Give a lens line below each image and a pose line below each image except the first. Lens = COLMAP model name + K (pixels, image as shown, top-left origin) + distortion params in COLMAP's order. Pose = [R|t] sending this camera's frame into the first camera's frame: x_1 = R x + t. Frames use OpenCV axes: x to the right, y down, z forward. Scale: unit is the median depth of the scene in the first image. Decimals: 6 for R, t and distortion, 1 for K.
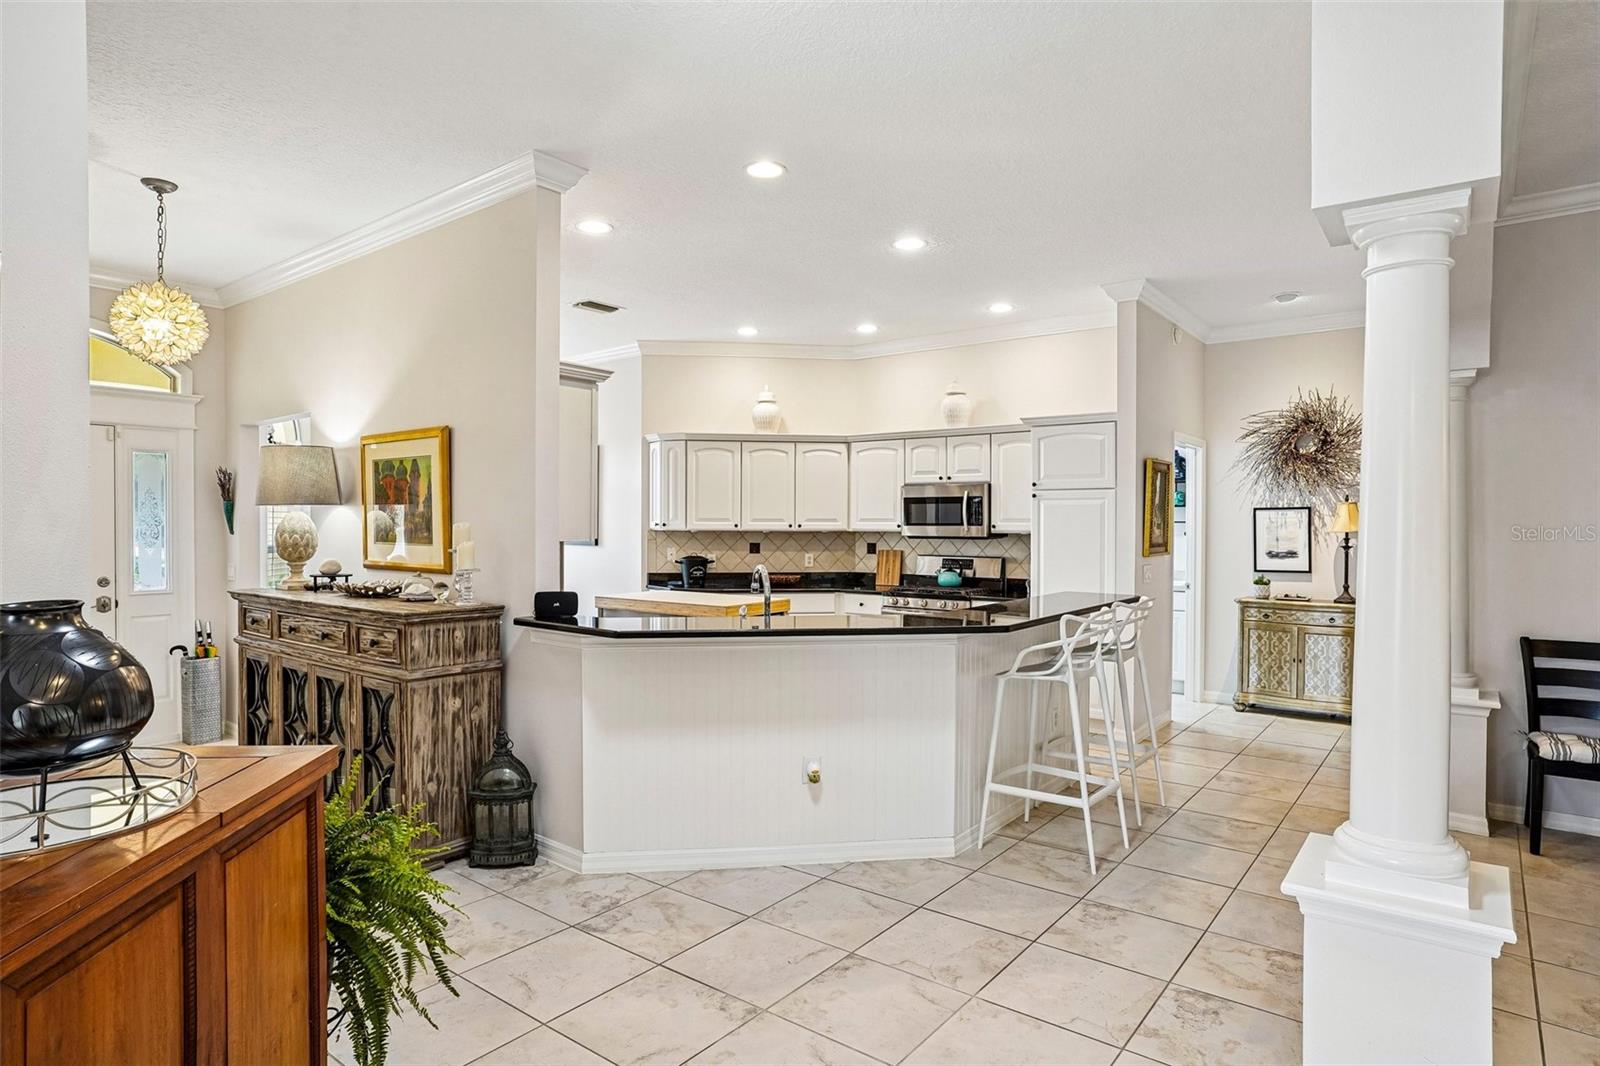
lens RADIAL K [[910.5, 0, 806.6], [0, 910.5, 532.2], [0, 0, 1]] dist [-0.019381, -0.000799]
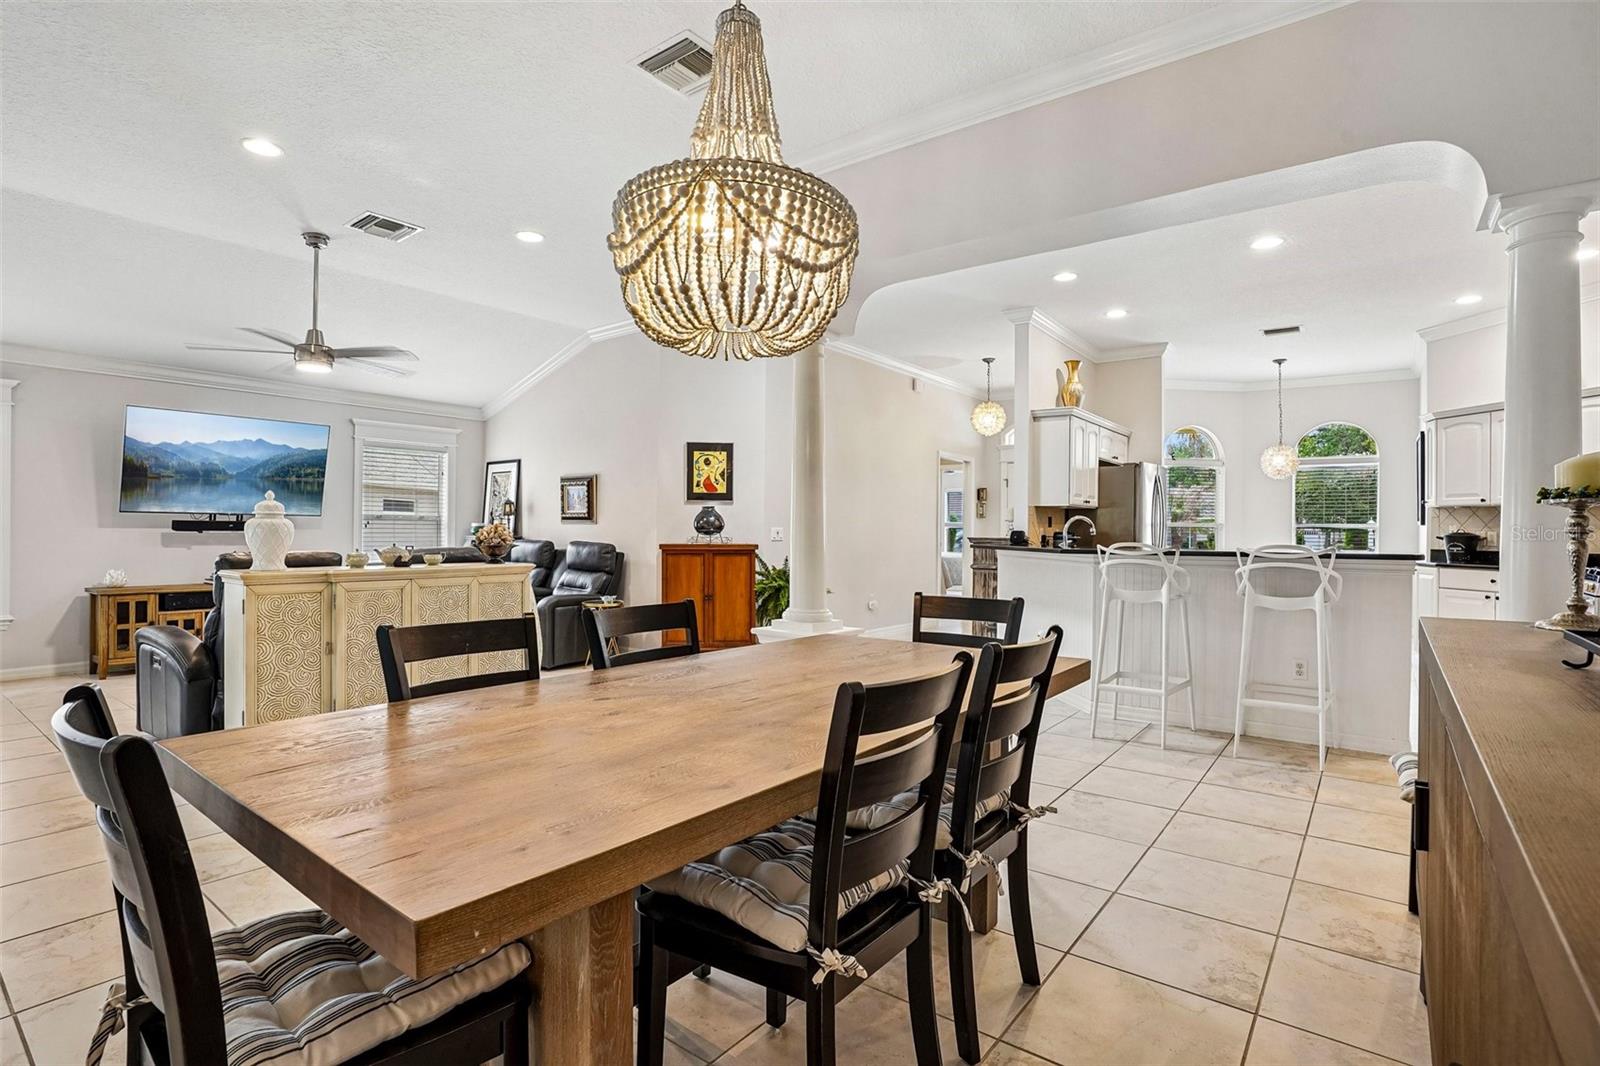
lens RADIAL K [[786.6, 0, 811.3], [0, 786.6, 530.1], [0, 0, 1]] dist [-0.044628, 0.012404]
pose [[0.015764, -0.001901, -0.999874, 0.763431], [-0.015991, 0.999870, -0.002153, 0.040608], [0.999748, 0.016023, 0.015731, 0.292254]]
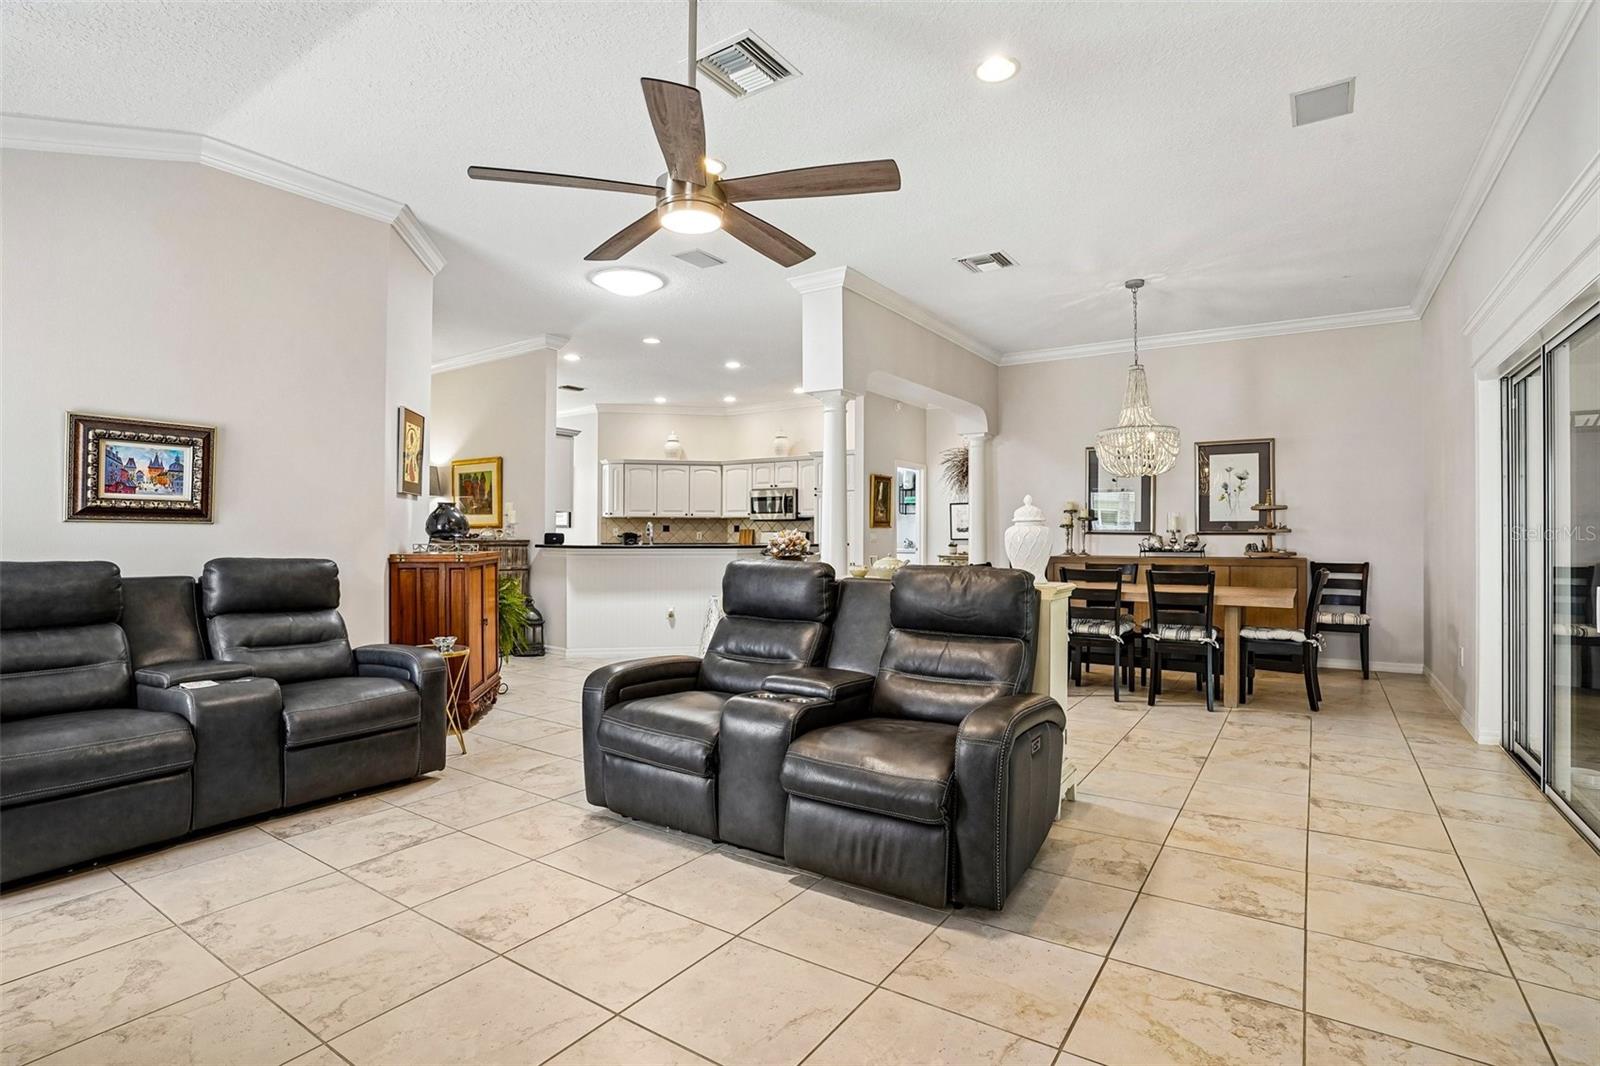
lens RADIAL K [[786.6, 0, 794.6], [0, 786.6, 525.9], [0, 0, 1]] dist [-0.044628, 0.012404]
pose [[0.998311, 0.000181, 0.058103, 0.103339], [0.001053, 0.999775, -0.021204, 0.047981], [-0.058093, 0.021229, 0.998085, -0.492430]]
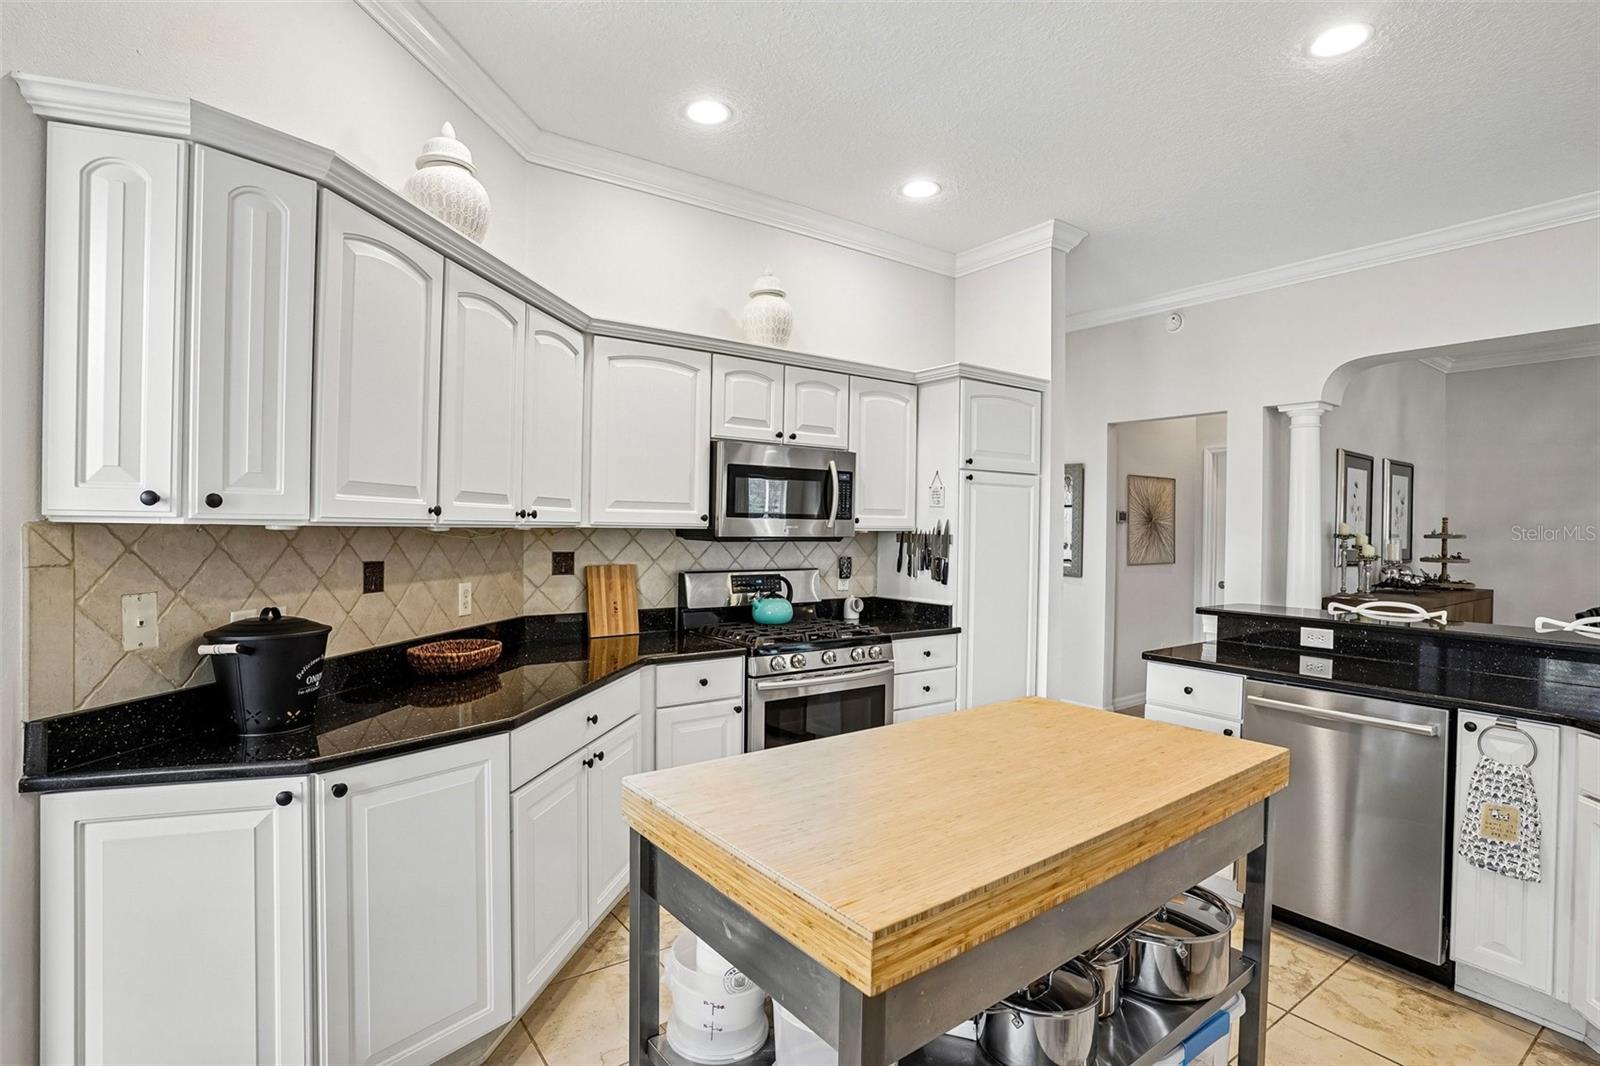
lens RADIAL K [[786.6, 0, 810.3], [0, 786.6, 528.7], [0, 0, 1]] dist [-0.044628, 0.012404]
pose [[0.277234, -0.001581, 0.960801, -0.320695], [-0.001553, 0.999997, 0.002093, -0.001628], [-0.960801, -0.002073, 0.277231, 0.838003]]
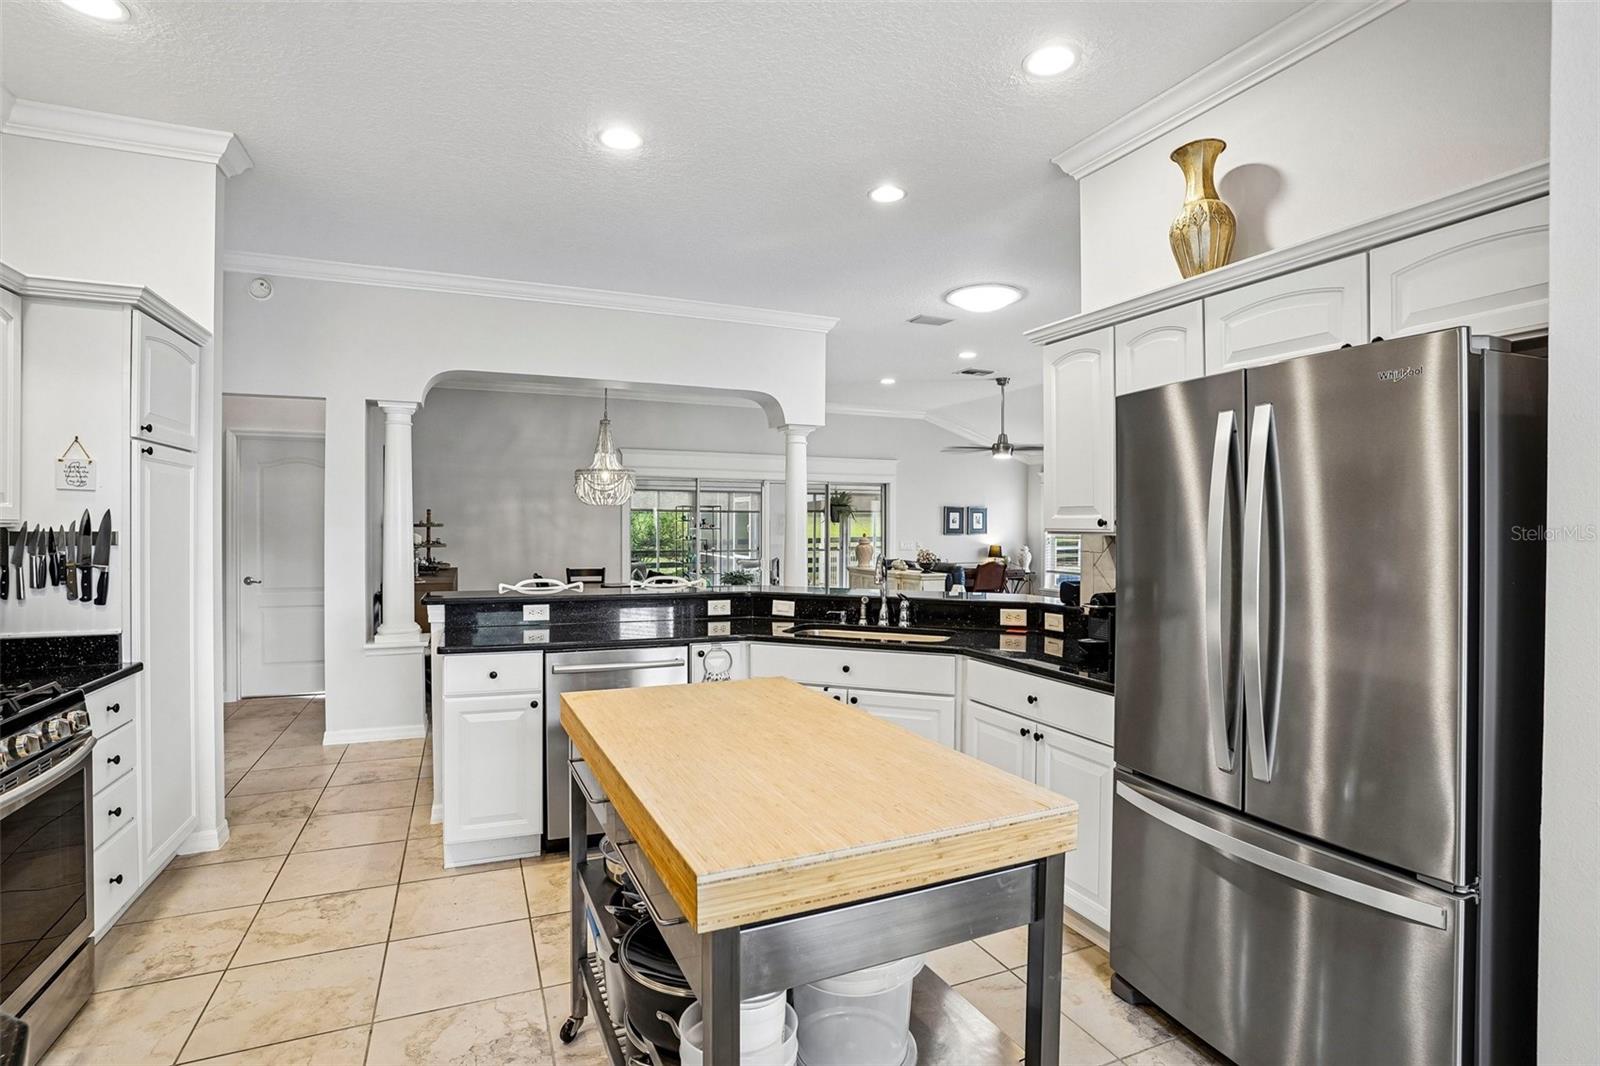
lens RADIAL K [[786.6, 0, 788.2], [0, 786.6, 530.6], [0, 0, 1]] dist [-0.044628, 0.012404]
pose [[-0.867376, -0.010375, 0.497545, -0.231305], [-0.002177, 0.999852, 0.017054, -0.003886], [-0.497648, 0.013709, -0.867270, 1.049519]]
